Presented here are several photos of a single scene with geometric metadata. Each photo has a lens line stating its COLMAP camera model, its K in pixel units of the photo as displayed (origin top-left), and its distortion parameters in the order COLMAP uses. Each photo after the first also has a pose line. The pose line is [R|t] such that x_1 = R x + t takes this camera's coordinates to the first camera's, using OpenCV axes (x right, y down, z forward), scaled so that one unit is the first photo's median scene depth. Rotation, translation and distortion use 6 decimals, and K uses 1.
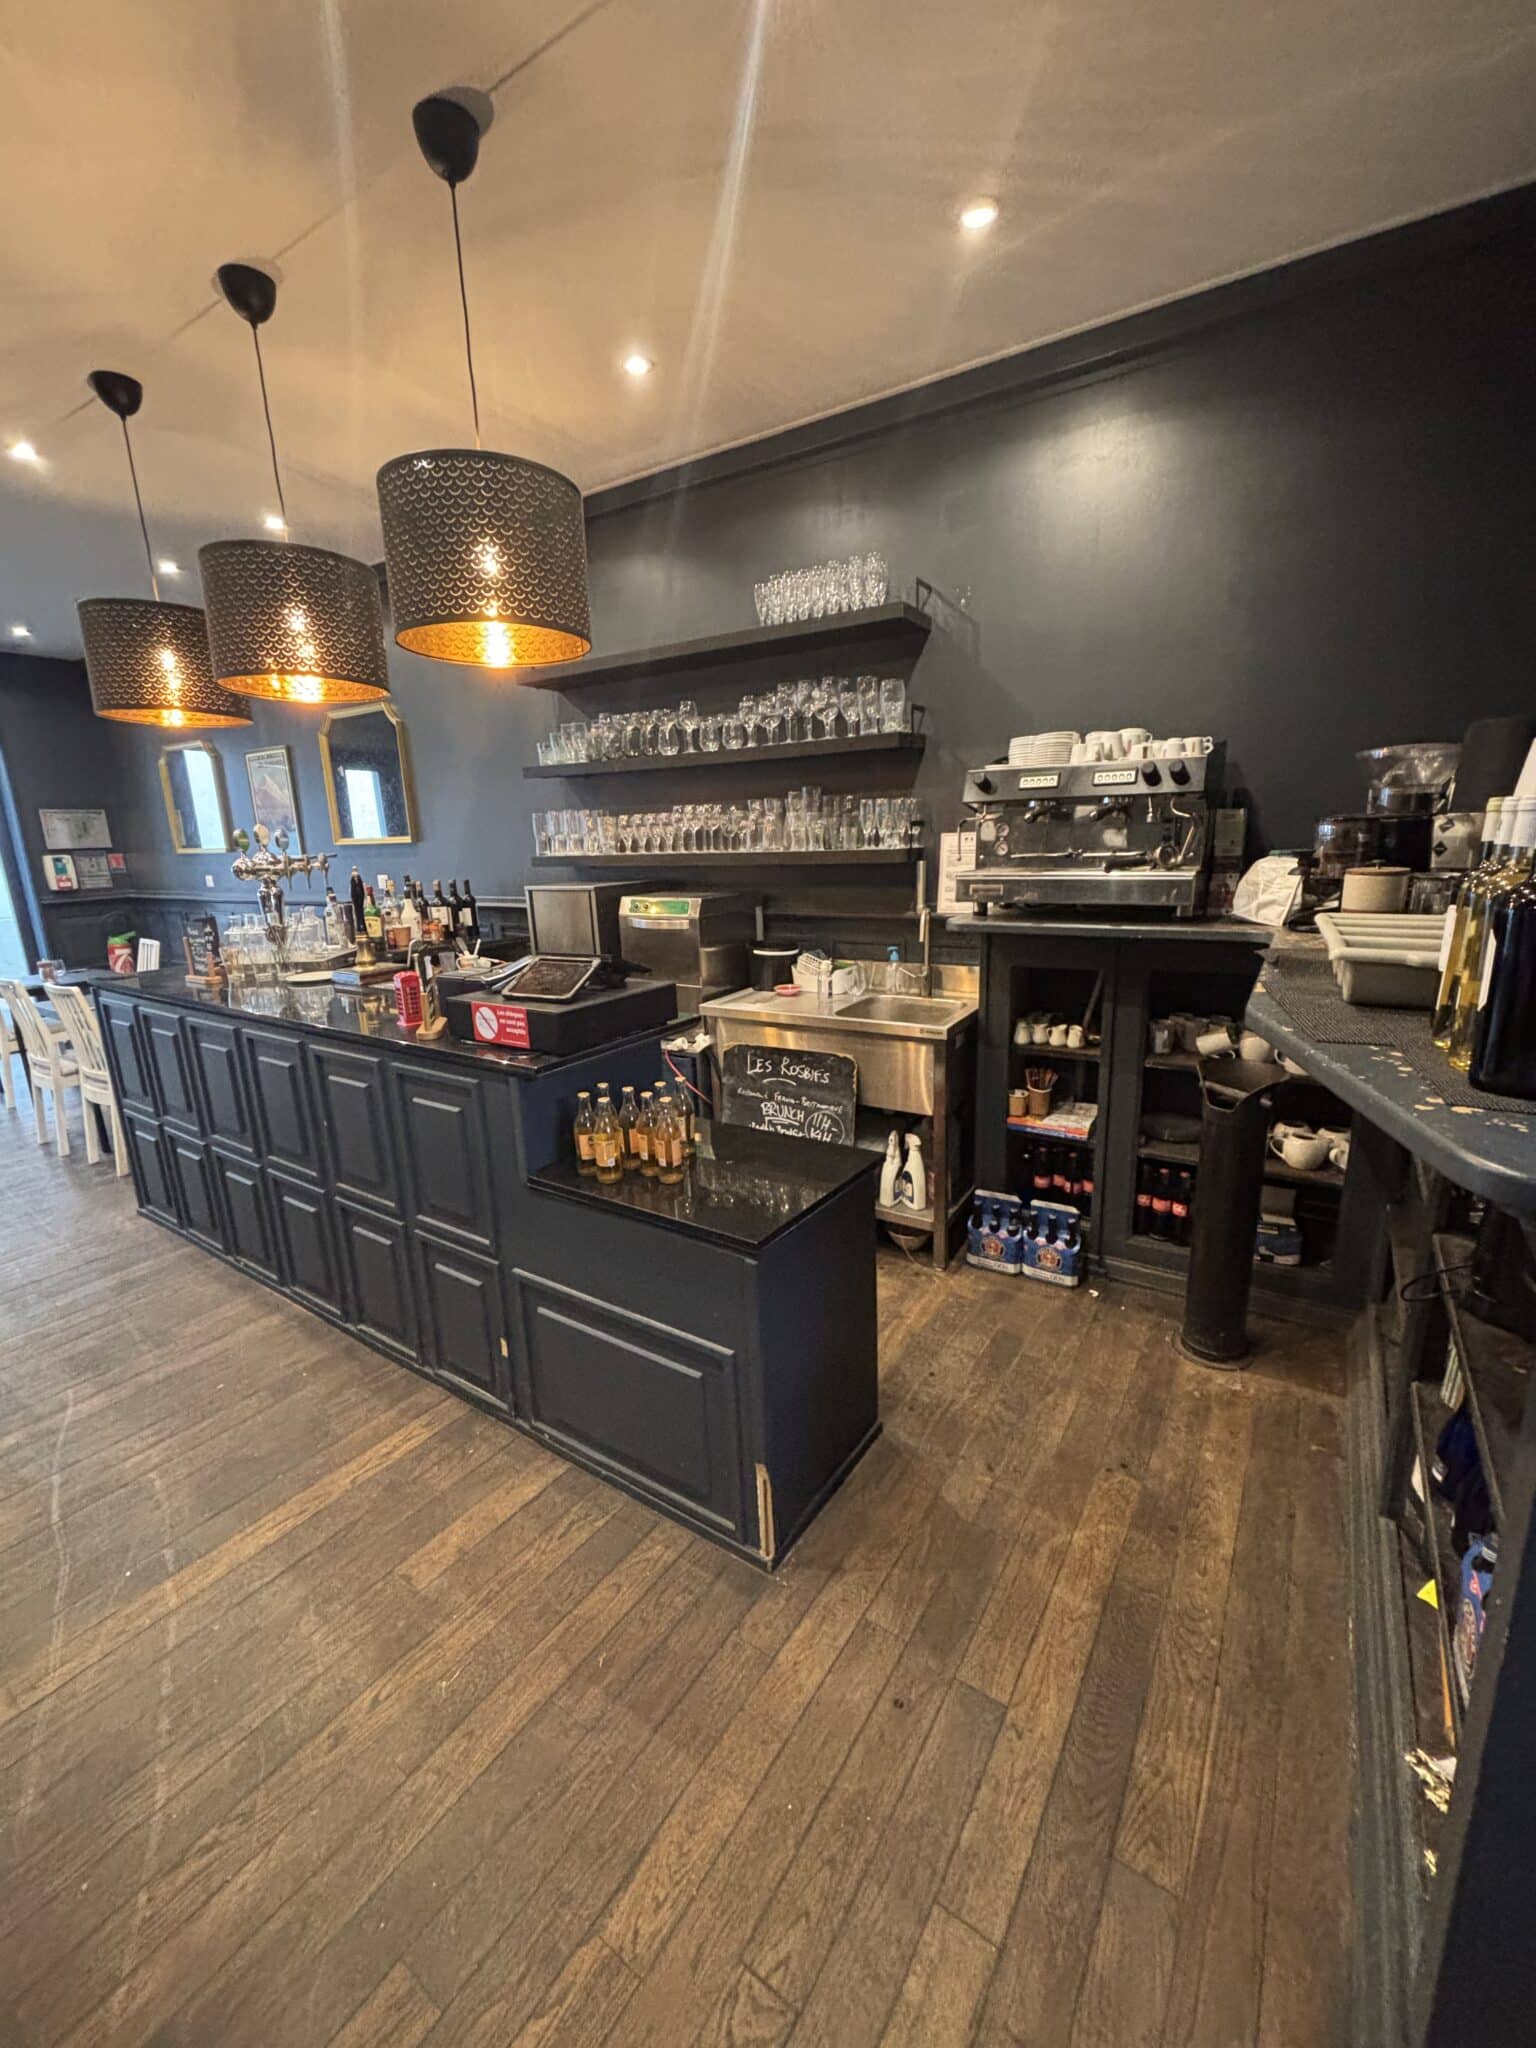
lens RADIAL K [[818.6, 0, 768.0], [0, 818.6, 1024.0], [0, 0, 1]] dist [0.000168, 0.000517]
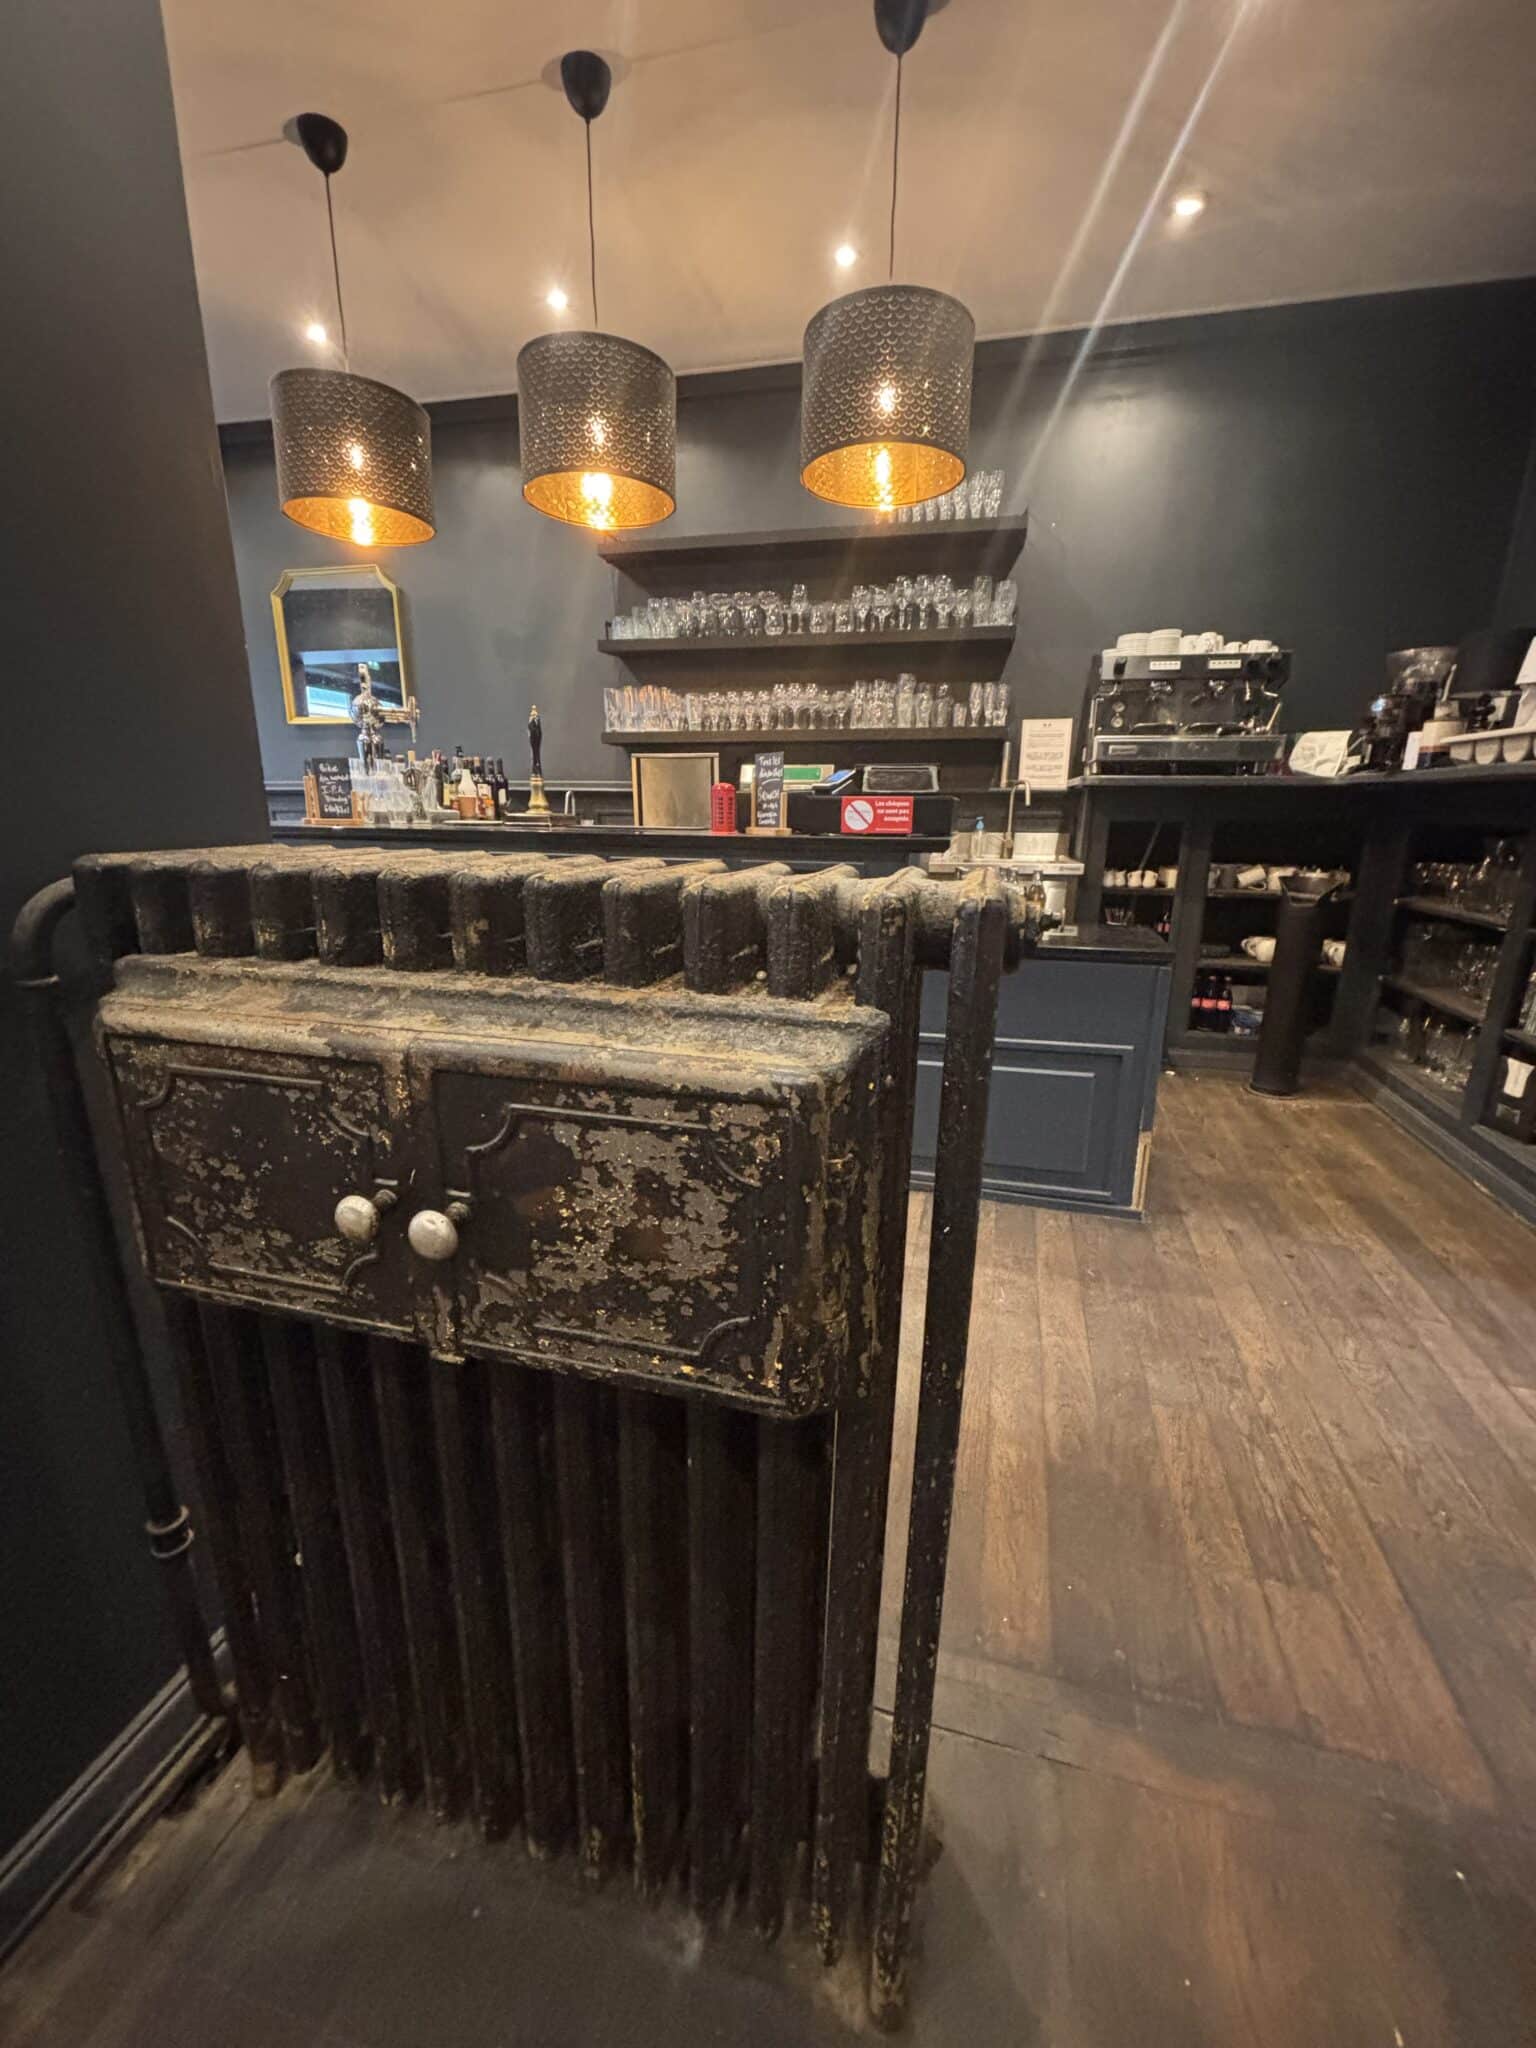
lens RADIAL K [[818.6, 0, 768.0], [0, 818.6, 1024.0], [0, 0, 1]] dist [0.000168, 0.000517]
pose [[0.950420, -0.041957, 0.308125, -0.586185], [0.032422, 0.998826, 0.036004, 0.173594], [-0.309274, -0.024229, 0.950664, -0.042989]]
